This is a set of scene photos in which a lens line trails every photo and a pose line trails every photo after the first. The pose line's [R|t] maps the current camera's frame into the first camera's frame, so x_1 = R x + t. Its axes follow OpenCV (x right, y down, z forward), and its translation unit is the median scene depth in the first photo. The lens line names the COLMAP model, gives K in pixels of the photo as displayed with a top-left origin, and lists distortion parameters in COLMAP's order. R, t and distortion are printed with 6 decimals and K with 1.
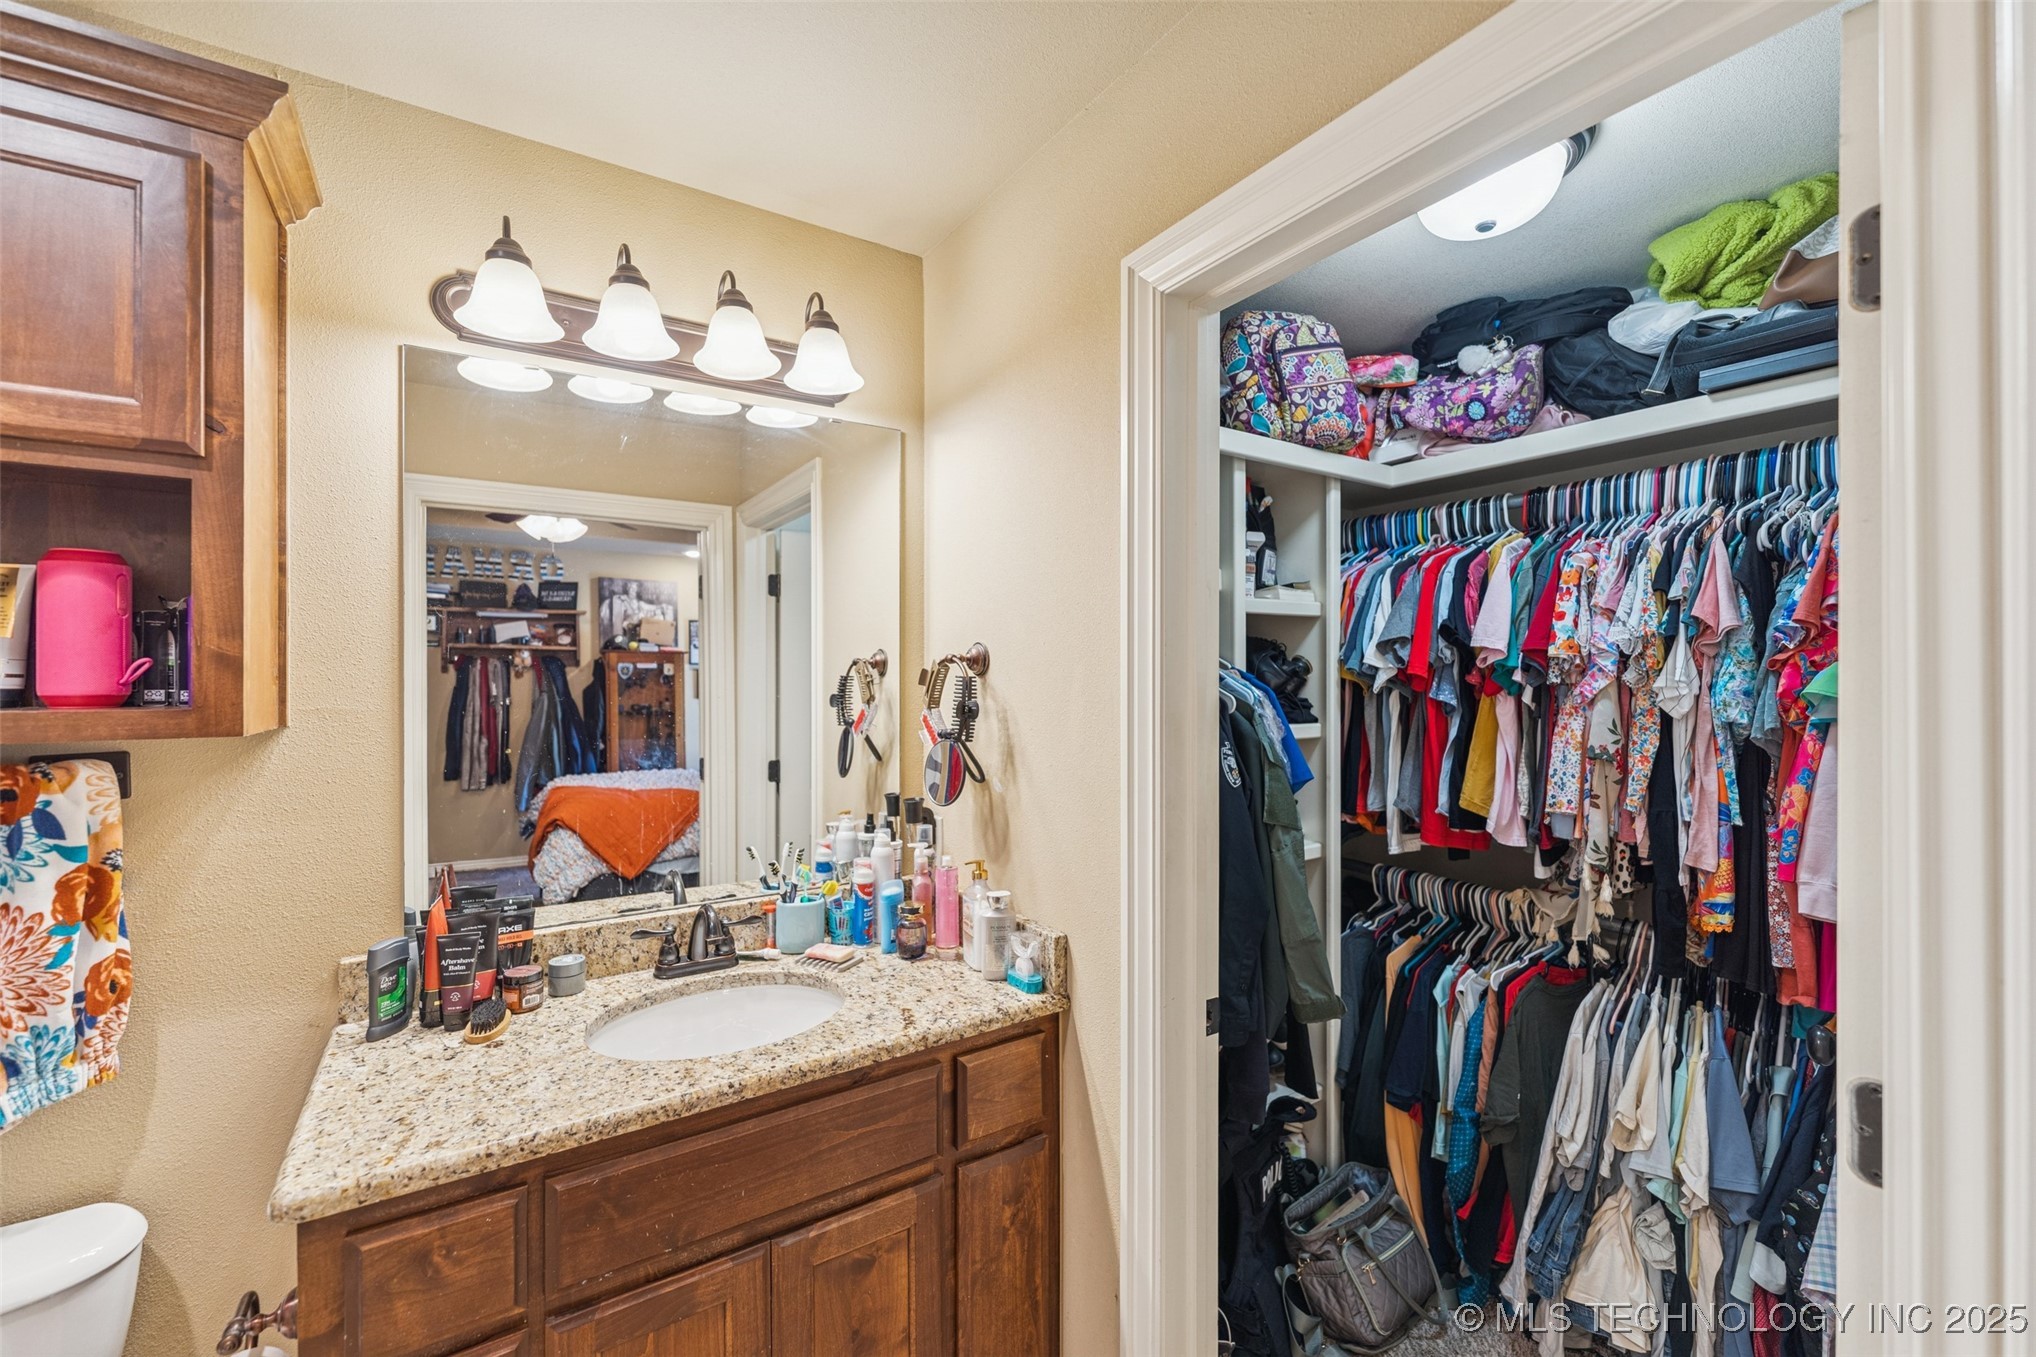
lens RADIAL K [[837.2, 0, 1028.7], [0, 837.2, 672.9], [0, 0, 1]] dist [0.004600, -0.001971]
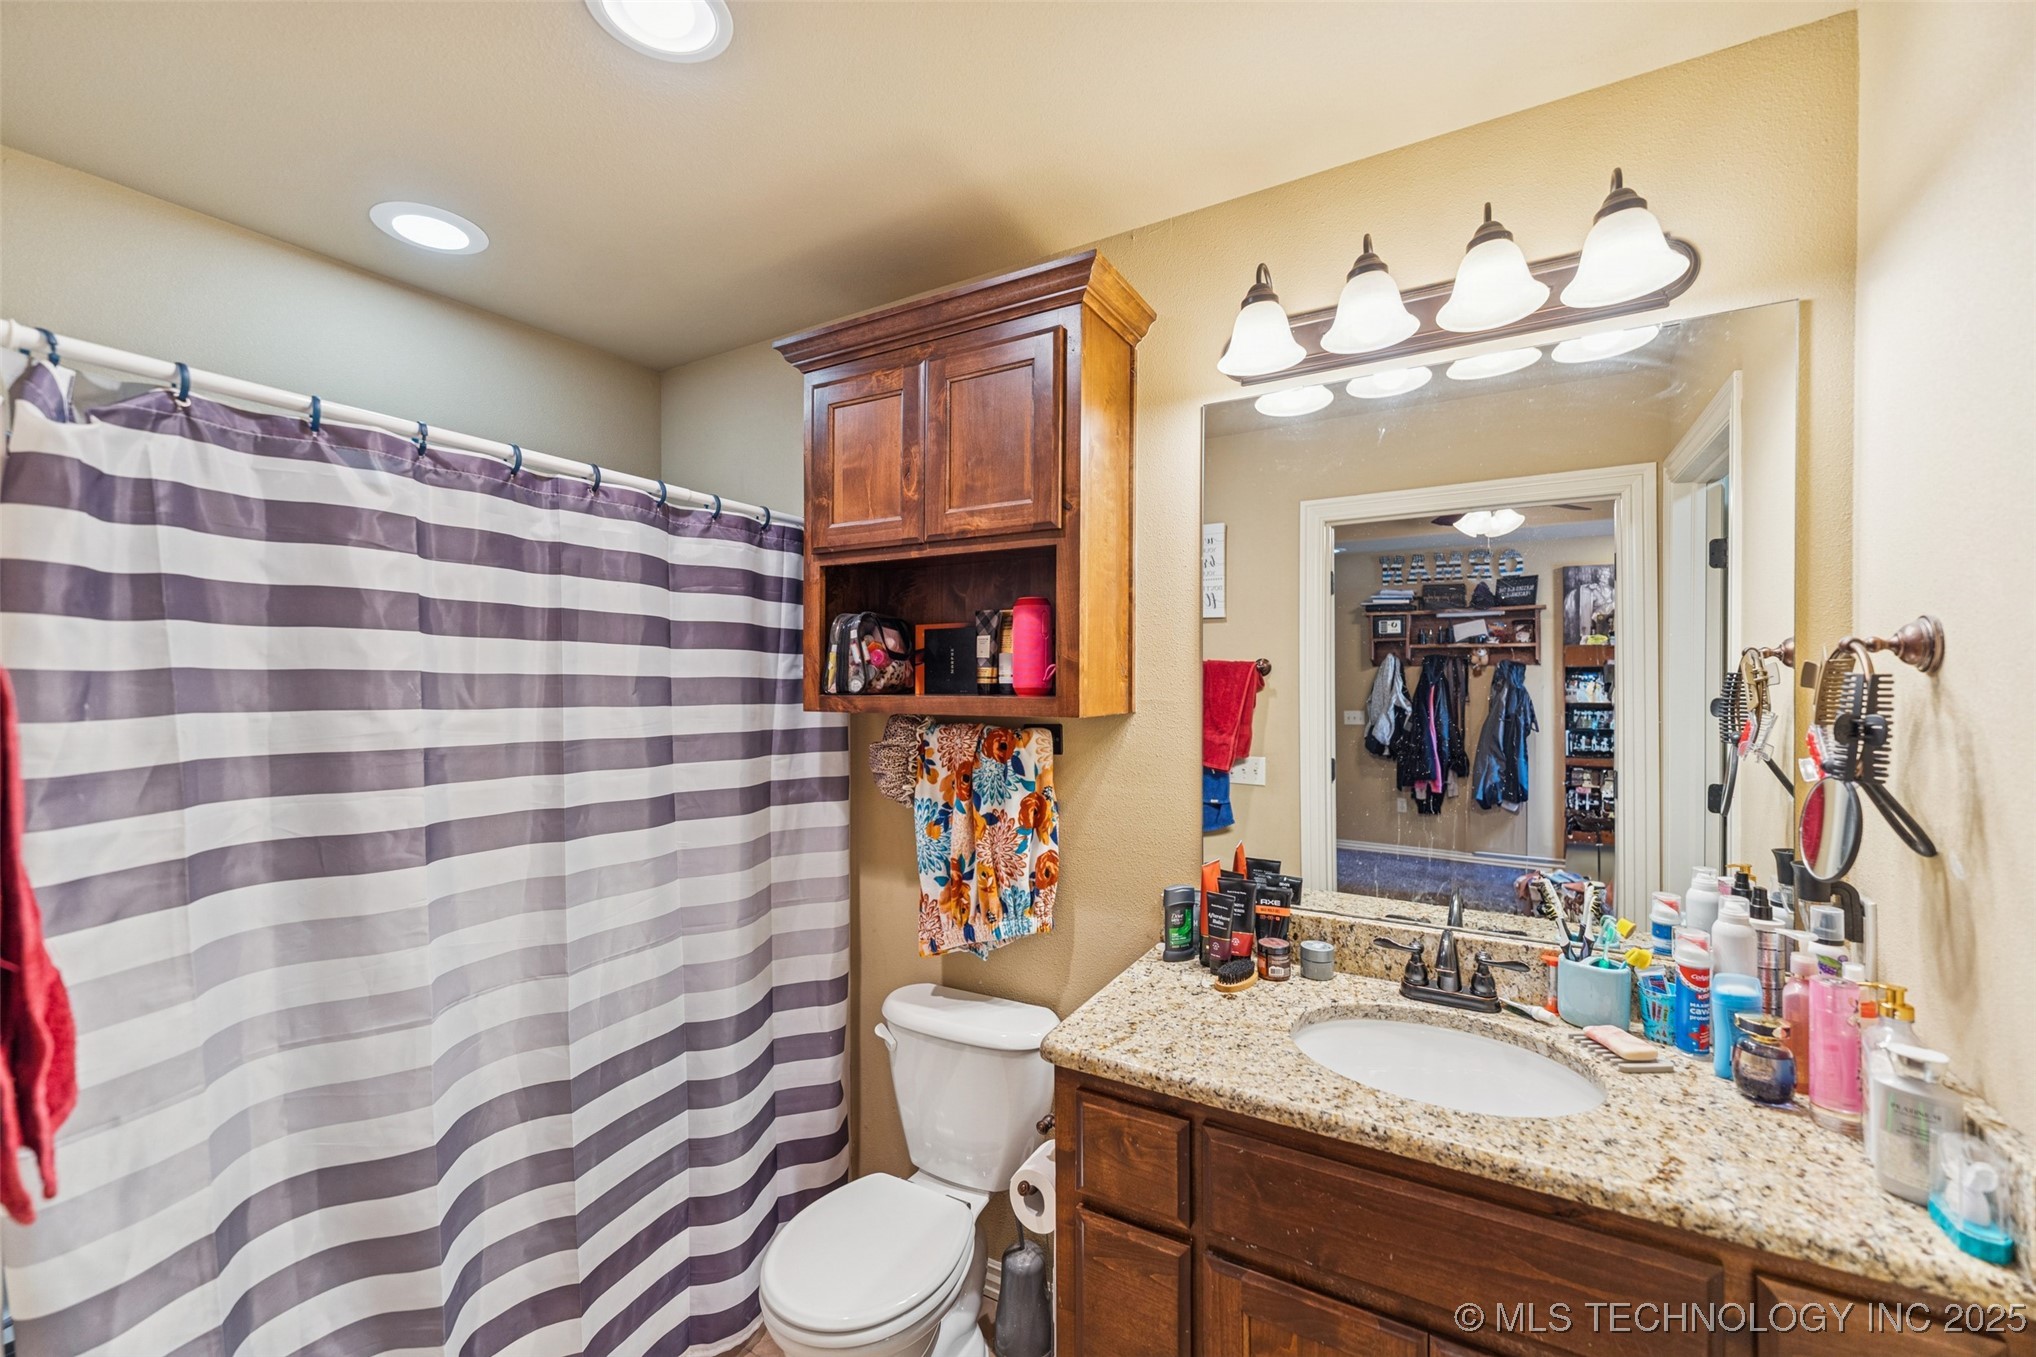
lens RADIAL K [[837.2, 0, 1011.4], [0, 837.2, 675.6], [0, 0, 1]] dist [0.004600, -0.001971]
pose [[0.429692, -0.001499, -0.902974, 0.223282], [0.006841, 0.999975, 0.001595, 0.000129], [0.902949, -0.006862, 0.429692, 0.199733]]
